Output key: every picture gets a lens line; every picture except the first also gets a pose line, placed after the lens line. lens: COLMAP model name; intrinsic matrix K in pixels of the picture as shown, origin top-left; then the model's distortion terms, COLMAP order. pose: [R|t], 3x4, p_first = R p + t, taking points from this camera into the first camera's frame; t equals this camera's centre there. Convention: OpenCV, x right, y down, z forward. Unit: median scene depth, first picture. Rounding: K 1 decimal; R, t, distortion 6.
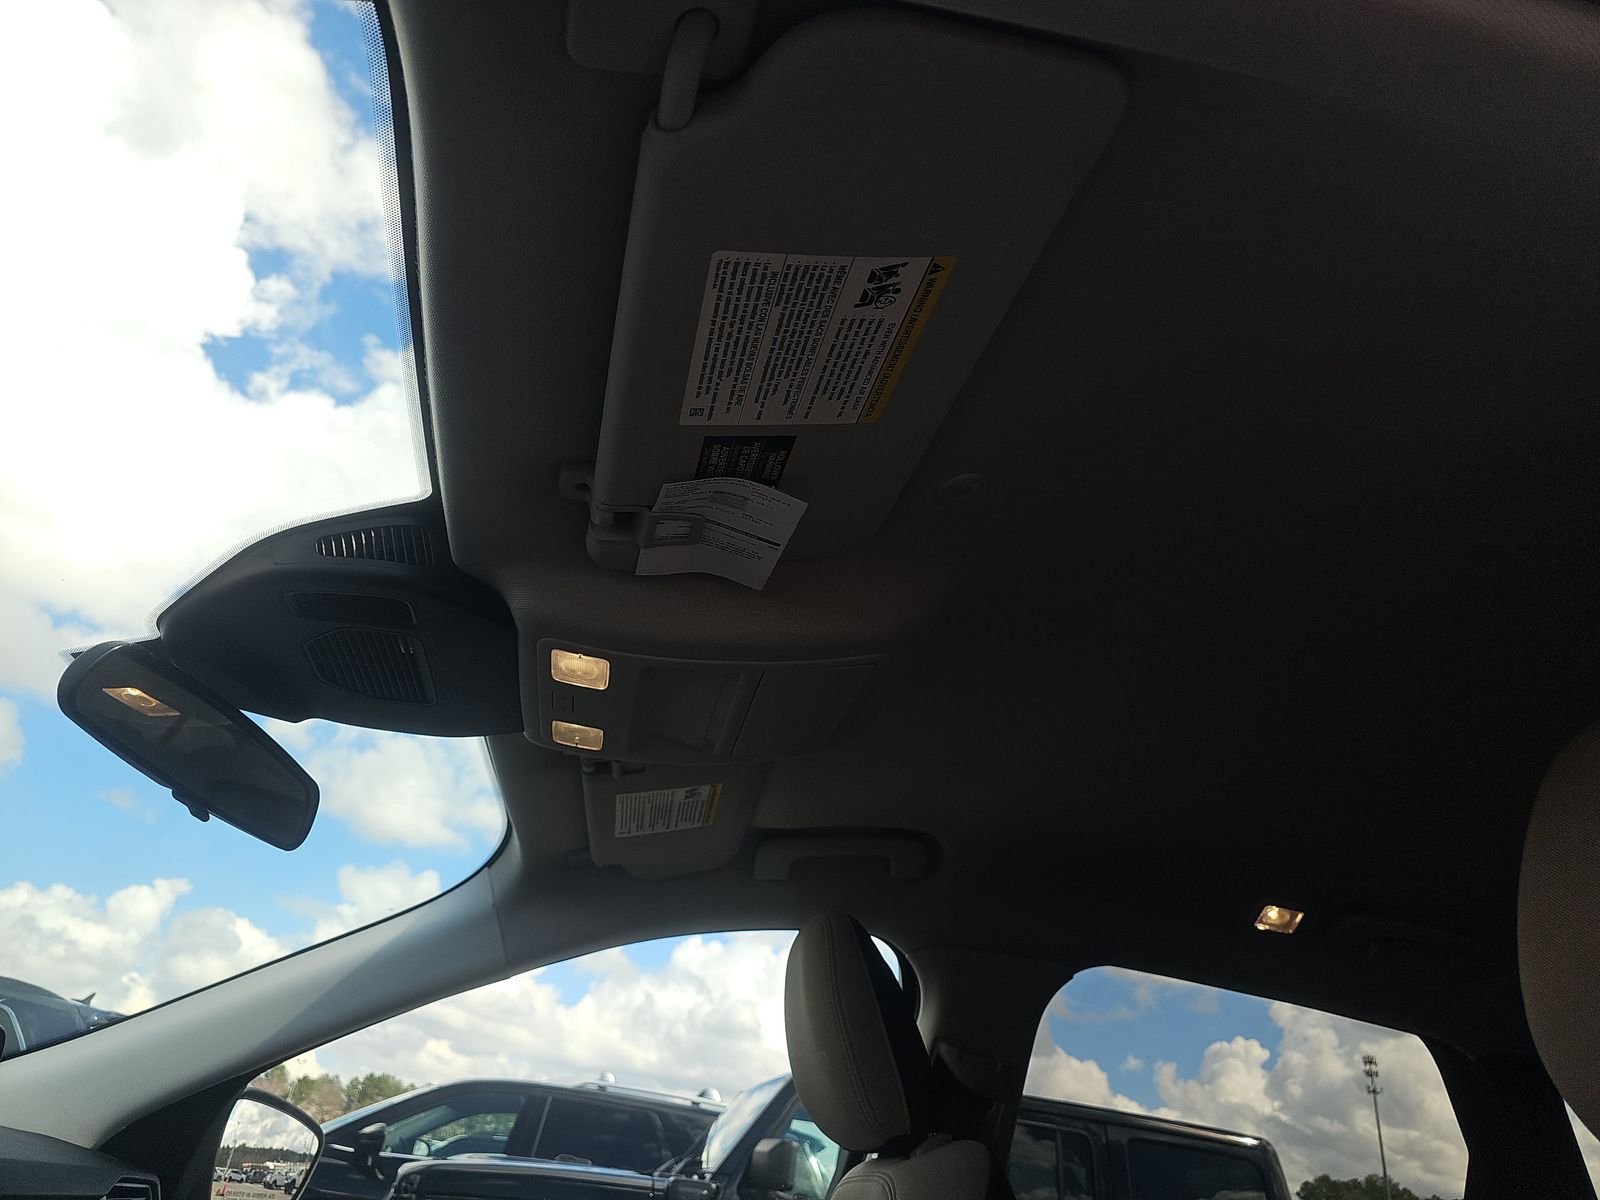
lens RADIAL K [[1101.1, 0, 825.6], [0, 1101.1, 609.0], [0, 0, 1]] dist [0.003487, -0.008294]
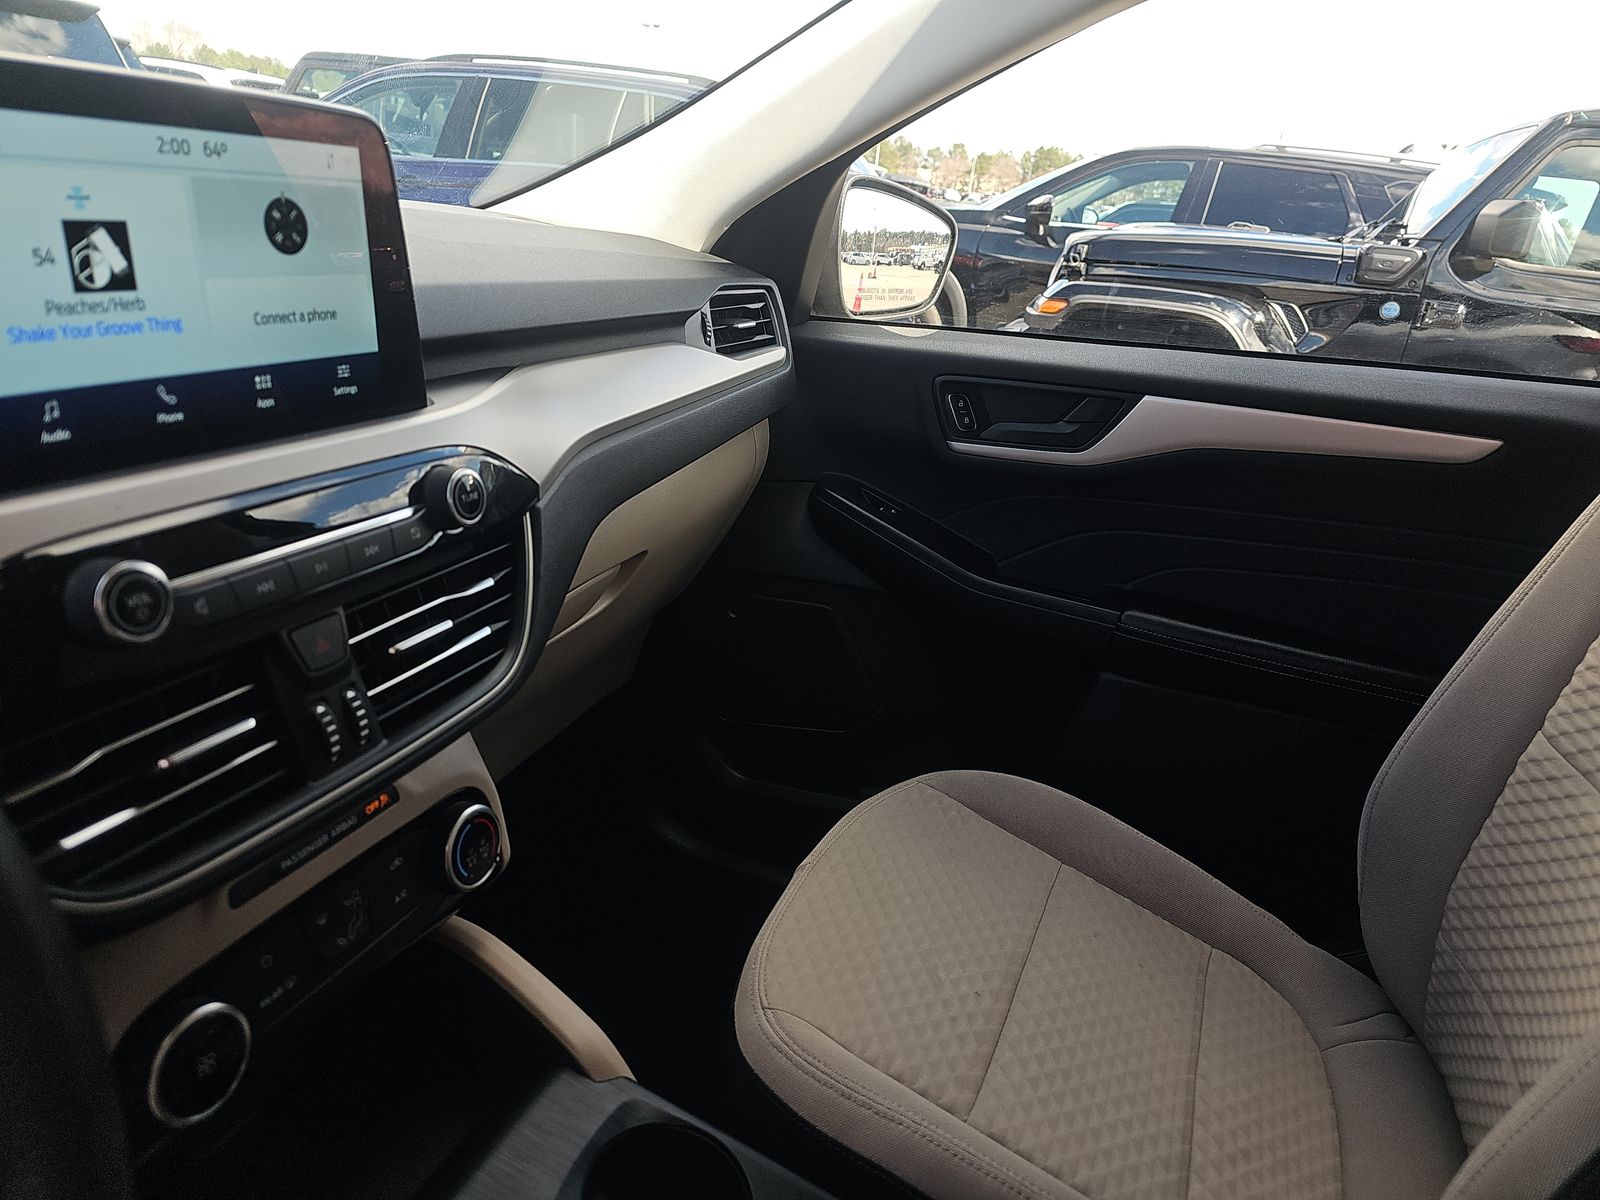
lens RADIAL K [[1101.1, 0, 806.1], [0, 1101.1, 597.2], [0, 0, 1]] dist [0.003487, -0.008294]
pose [[0.845956, 0.155282, -0.510143, -0.021508], [0.253927, 0.723933, 0.641438, 0.034512], [0.468913, -0.672167, 0.572985, 0.079133]]
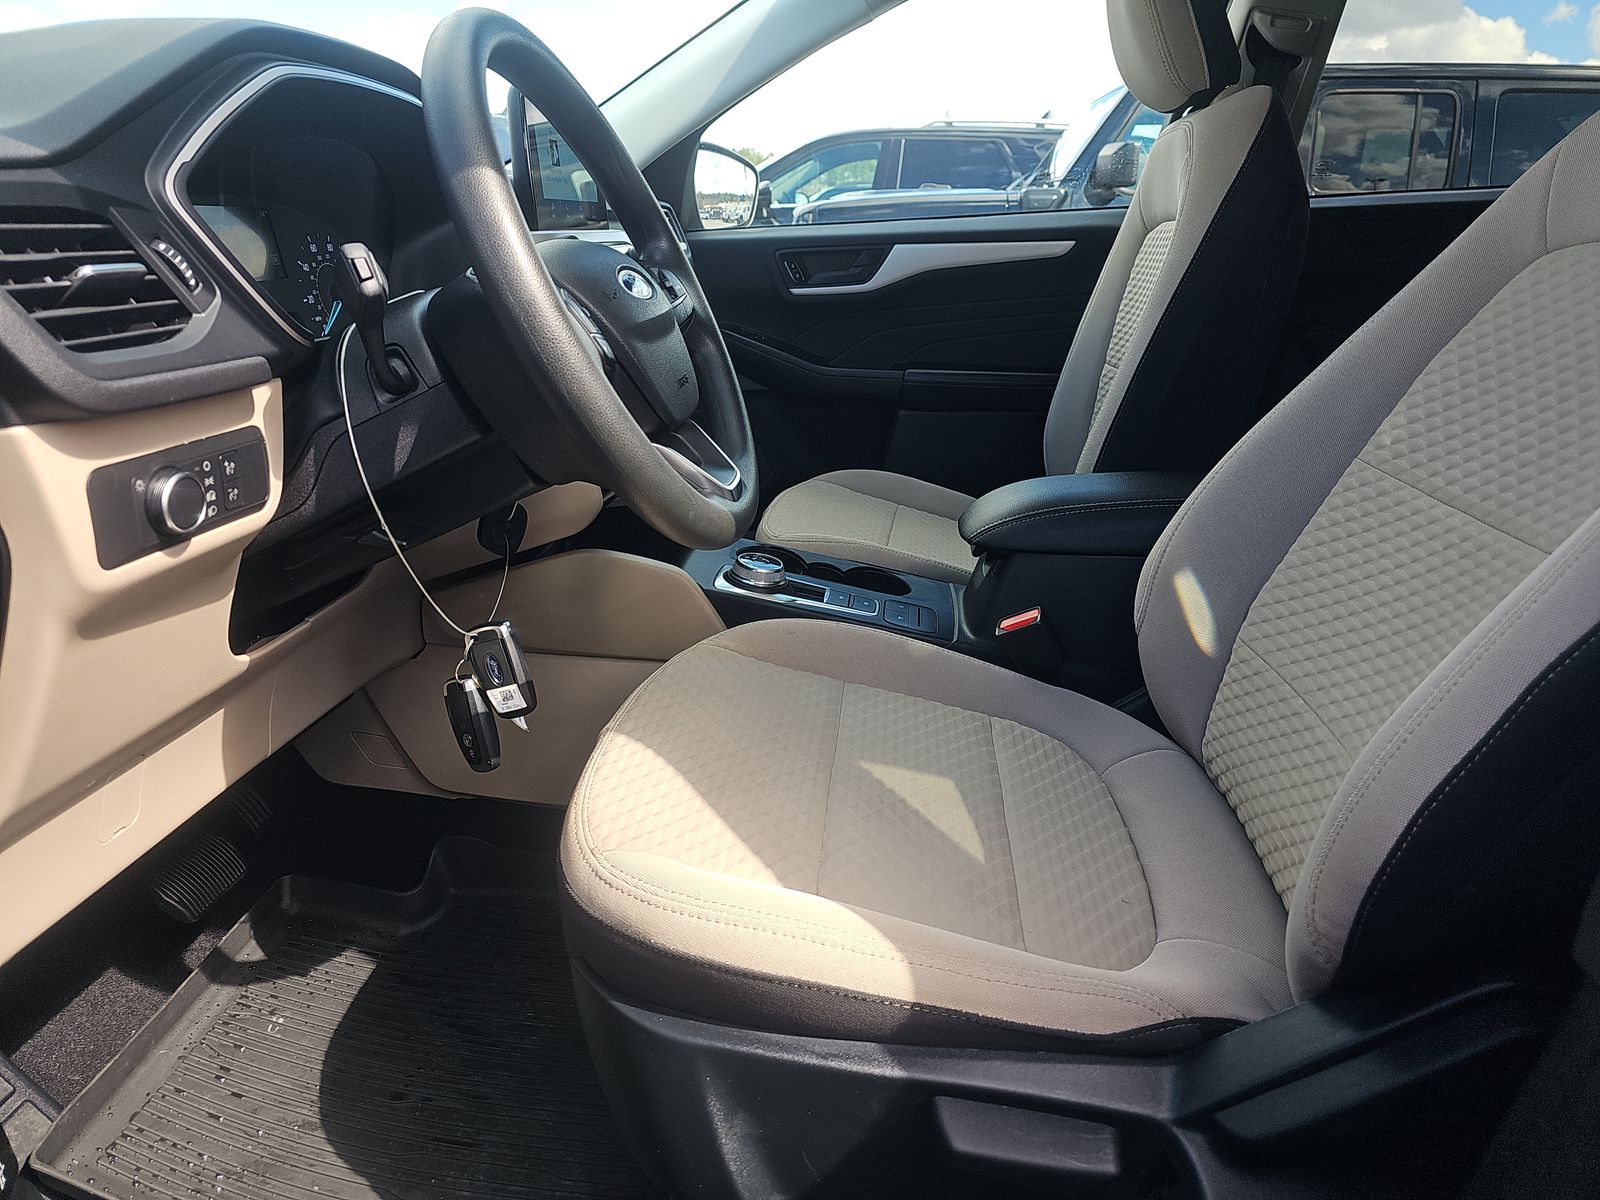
lens RADIAL K [[1101.1, 0, 803.3], [0, 1101.1, 614.7], [0, 0, 1]] dist [0.003487, -0.008294]
pose [[0.945505, -0.004178, -0.325579, 0.010001], [0.242525, 0.676225, 0.695630, -0.021826], [0.217258, -0.736683, 0.640388, -0.074113]]
